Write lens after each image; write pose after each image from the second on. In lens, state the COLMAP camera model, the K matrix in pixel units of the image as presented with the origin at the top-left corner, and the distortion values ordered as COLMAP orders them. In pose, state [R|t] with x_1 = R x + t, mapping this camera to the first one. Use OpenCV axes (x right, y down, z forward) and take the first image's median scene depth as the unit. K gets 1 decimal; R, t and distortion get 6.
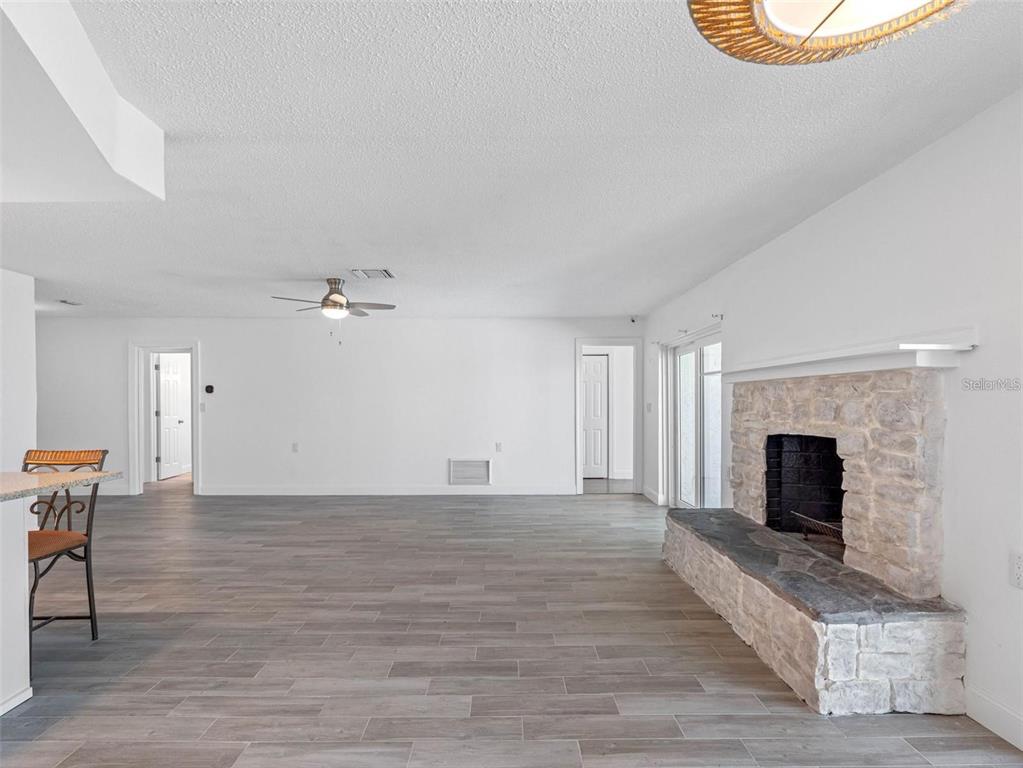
lens RADIAL K [[508.1, 0, 532.2], [0, 508.1, 402.3], [0, 0, 1]] dist [0.003426, 0.000637]
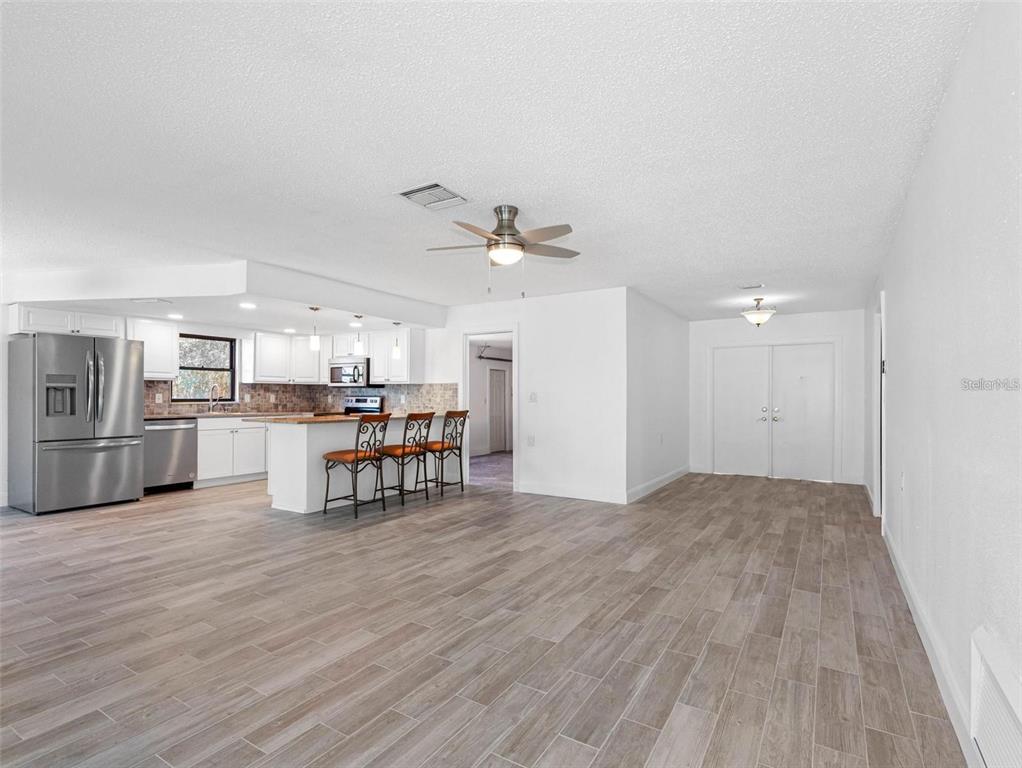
lens RADIAL K [[497.7, 0, 508.5], [0, 497.7, 395.5], [0, 0, 1]] dist [-0.002999, -0.001978]
pose [[-0.558671, -0.004741, -0.829376, 0.292428], [-0.004083, 0.999987, -0.002967, 0.031170], [0.829380, 0.001729, -0.558683, 2.440037]]
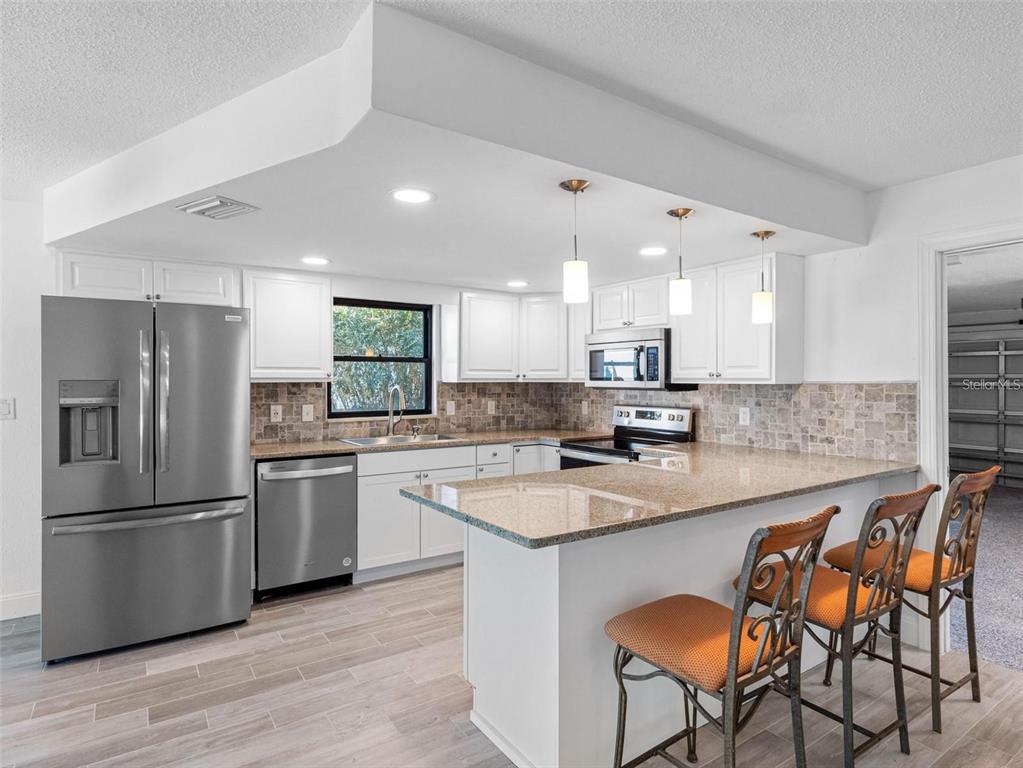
lens RADIAL K [[558.2, 0, 516.5], [0, 558.2, 382.5], [0, 0, 1]] dist [-0.000884, 0.001380]
pose [[-0.852142, 0.001260, -0.523310, -0.409621], [0.000780, 0.999999, 0.001138, -0.037824], [0.523311, 0.000562, -0.852142, 1.360055]]
